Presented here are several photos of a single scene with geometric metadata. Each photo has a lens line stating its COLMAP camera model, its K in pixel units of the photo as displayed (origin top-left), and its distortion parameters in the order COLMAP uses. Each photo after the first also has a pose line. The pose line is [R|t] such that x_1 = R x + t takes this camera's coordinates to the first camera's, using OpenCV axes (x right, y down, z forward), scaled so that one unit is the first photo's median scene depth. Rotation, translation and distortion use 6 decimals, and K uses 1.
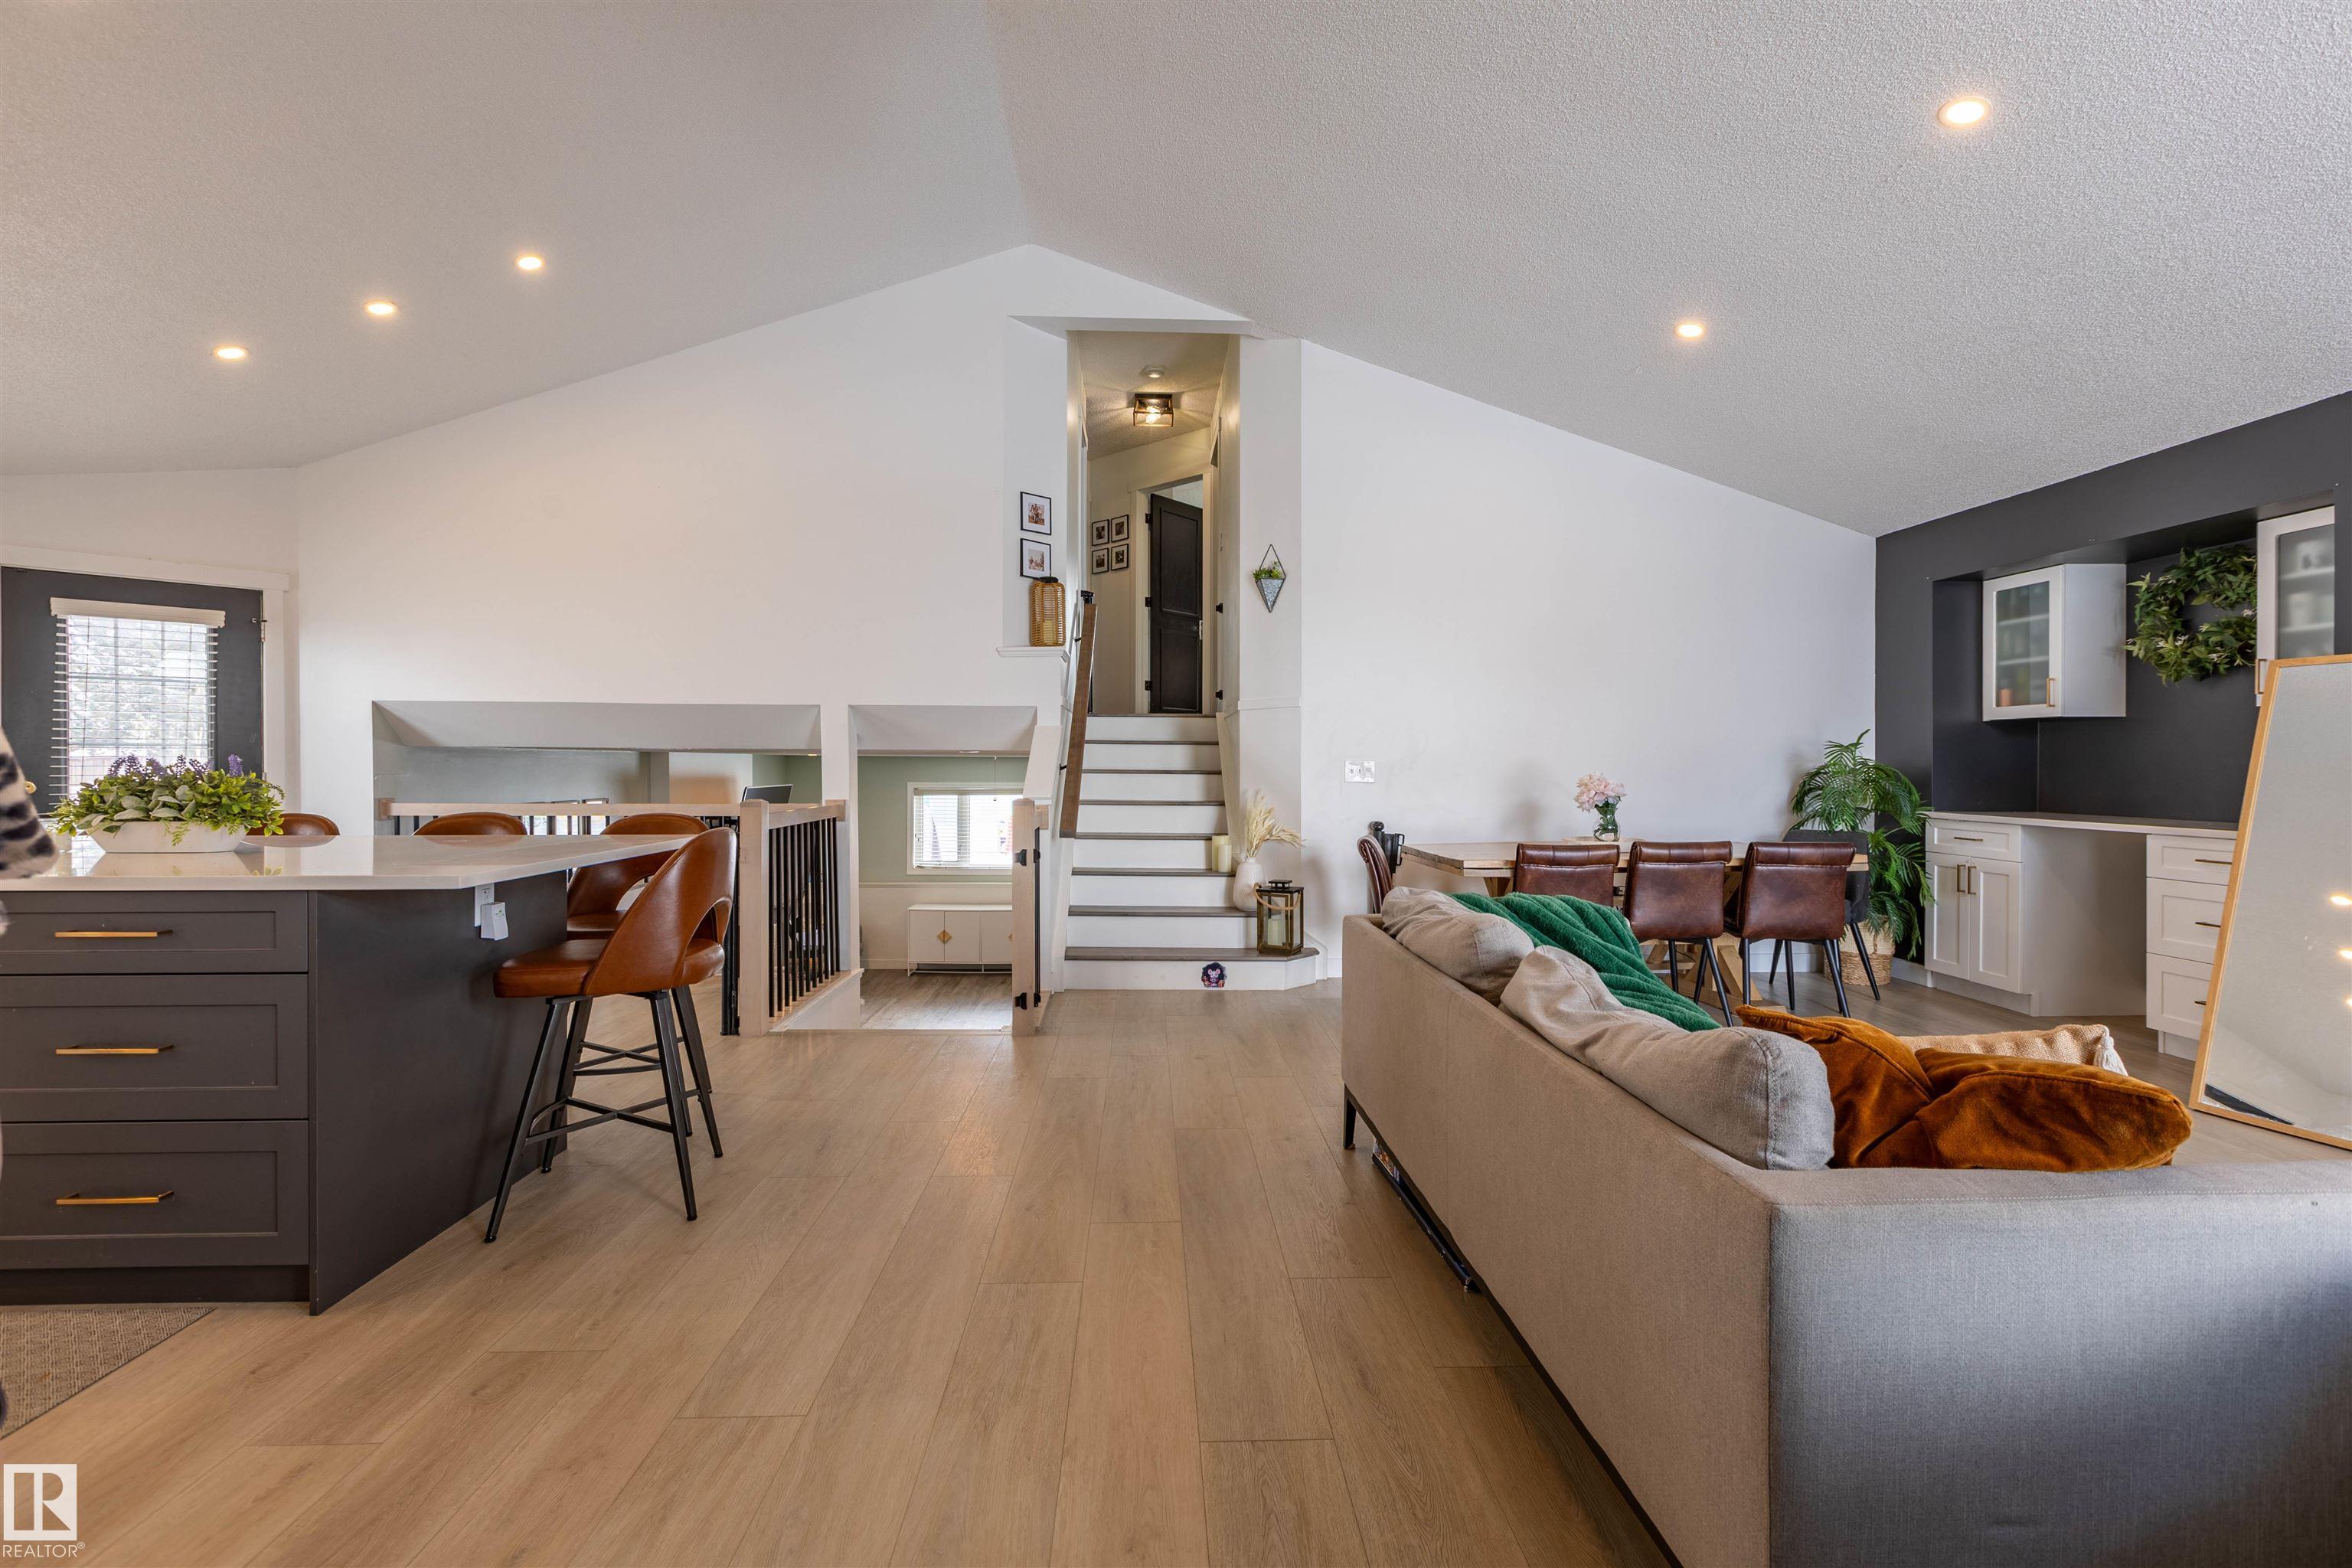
lens RADIAL K [[1073.7, 0, 1180.7], [0, 1073.7, 779.6], [0, 0, 1]] dist [0.001402, -0.002207]
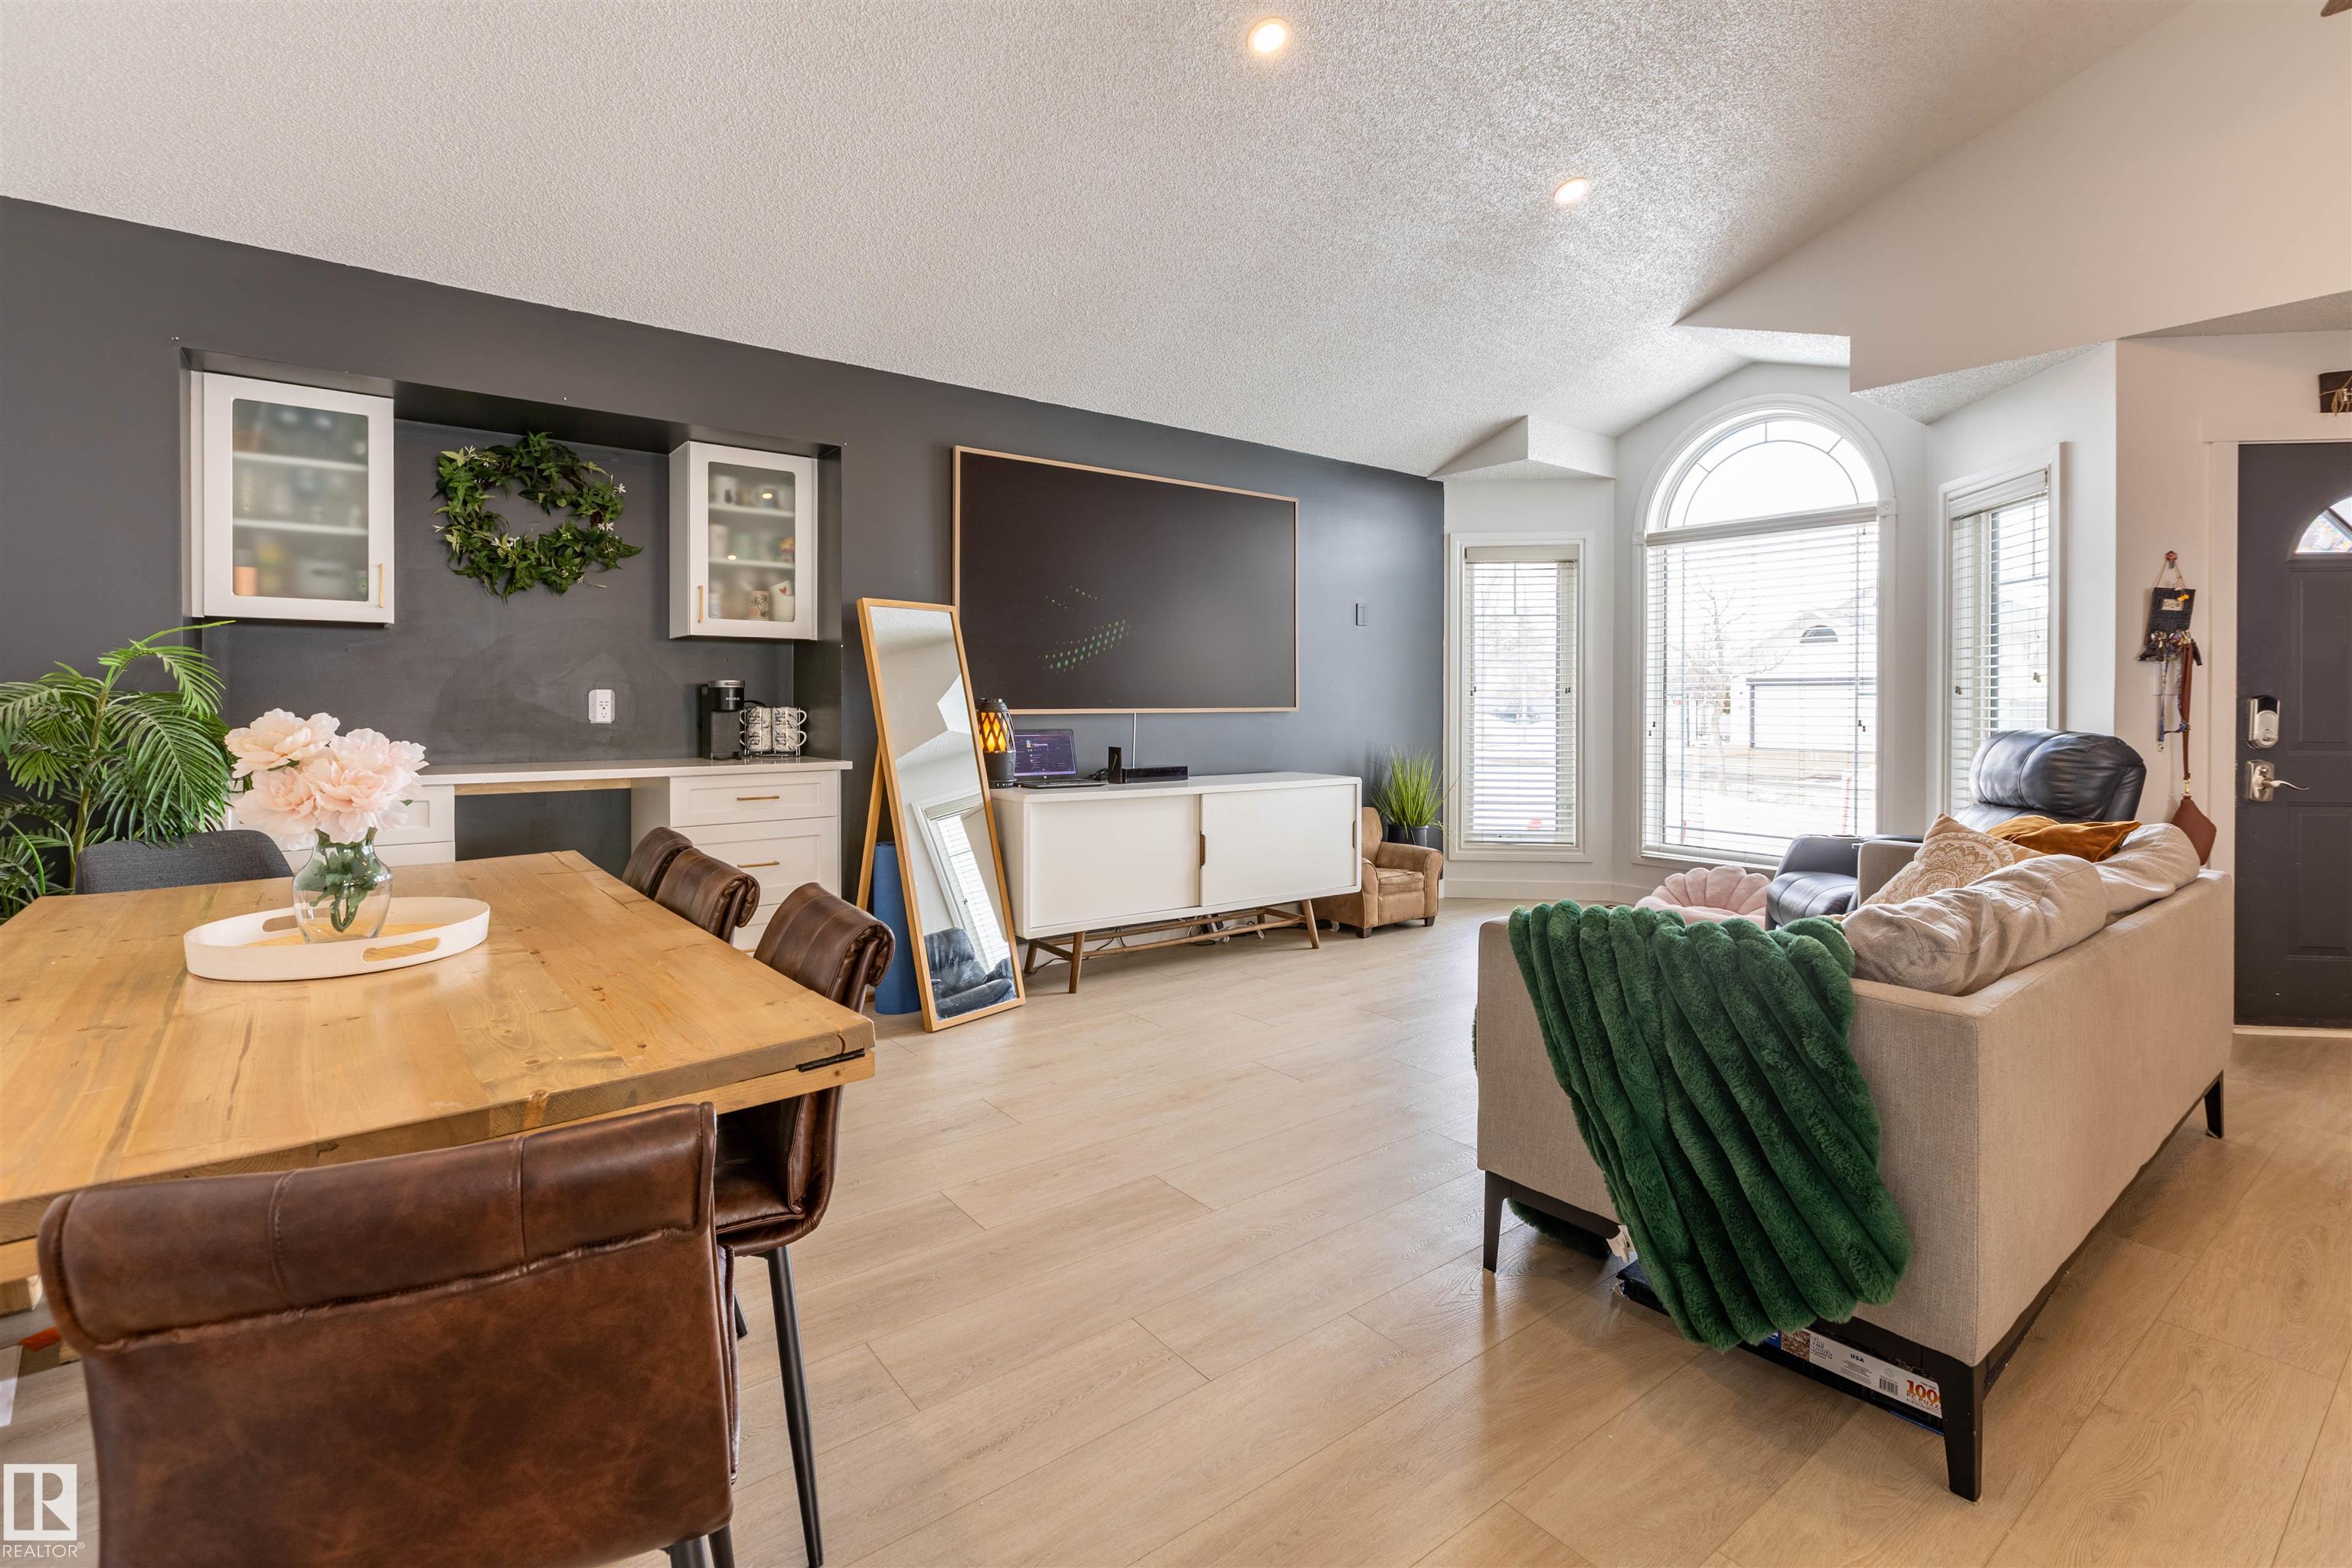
lens RADIAL K [[1073.7, 0, 1166.7], [0, 1073.7, 706.1], [0, 0, 1]] dist [0.001402, -0.002207]
pose [[-0.575986, -0.007144, 0.817428, -0.015433], [0.007361, 0.999876, 0.013925, -0.010756], [-0.817426, 0.014038, -0.575862, 0.912298]]
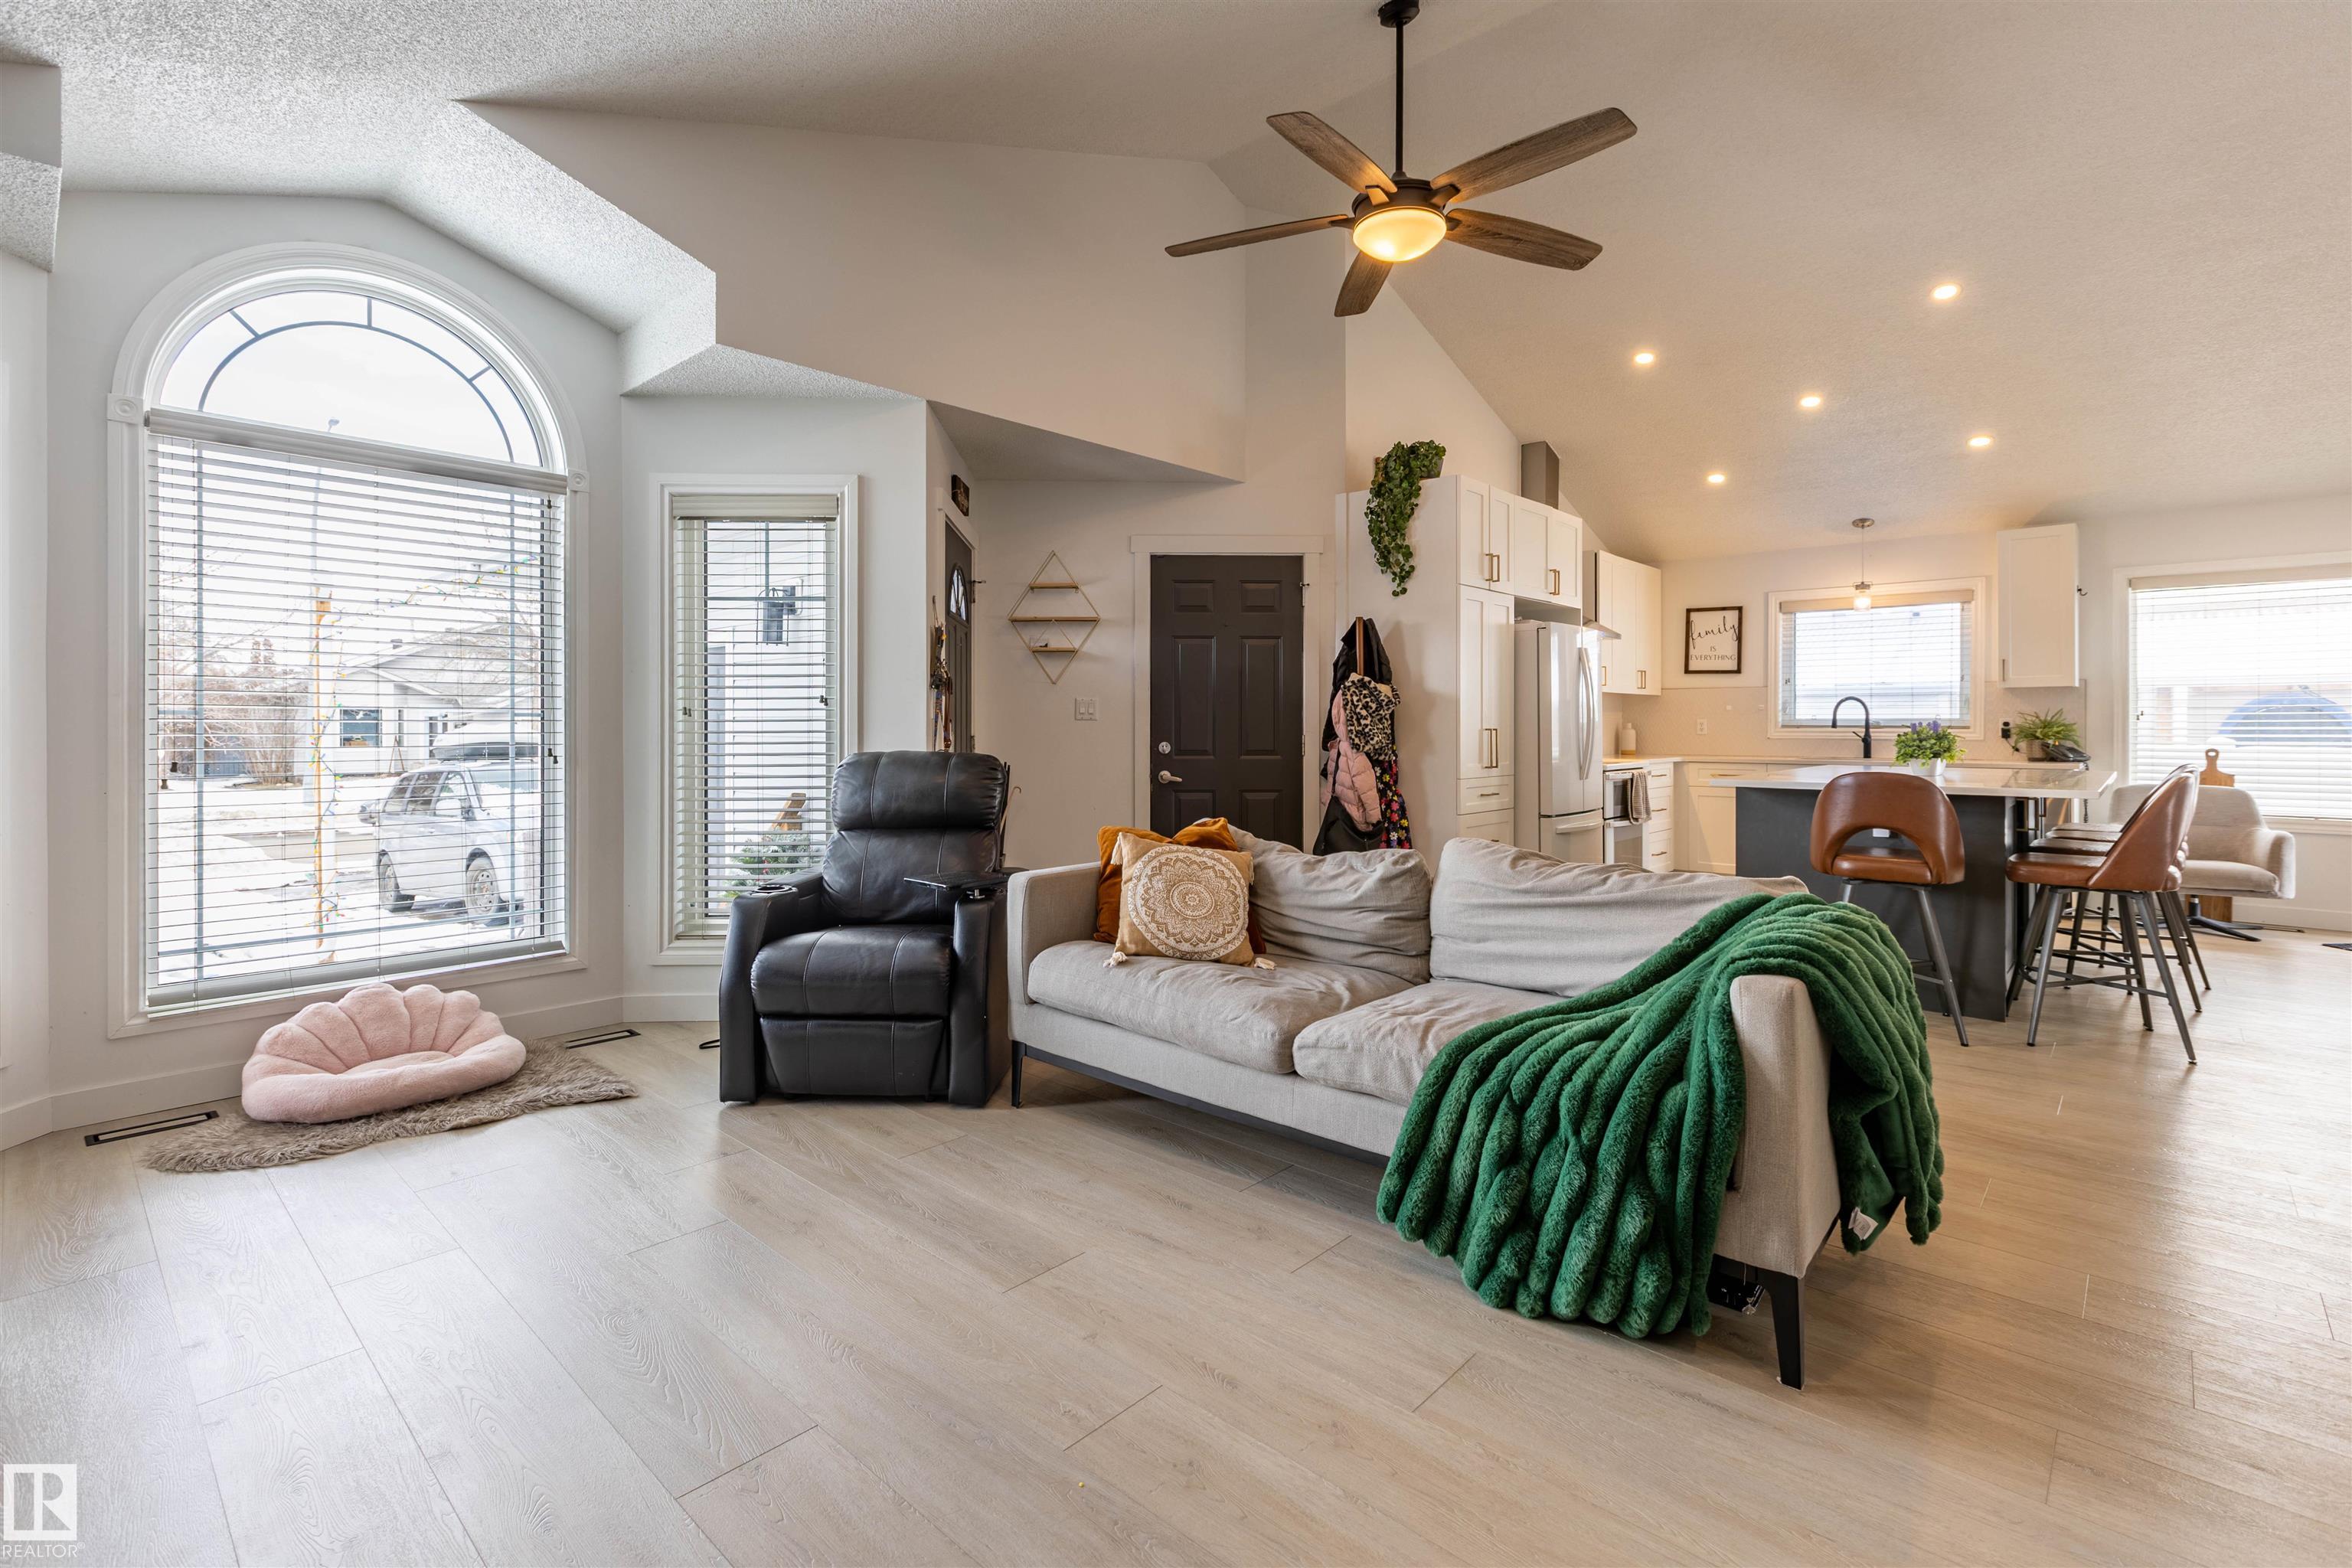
lens RADIAL K [[1073.7, 0, 1181.0], [0, 1073.7, 730.7], [0, 0, 1]] dist [0.001402, -0.002207]
pose [[-0.695188, 0.001209, -0.718827, 0.602050], [-0.011071, 0.999862, 0.012389, -0.006811], [0.718743, 0.016570, -0.695078, 0.690407]]
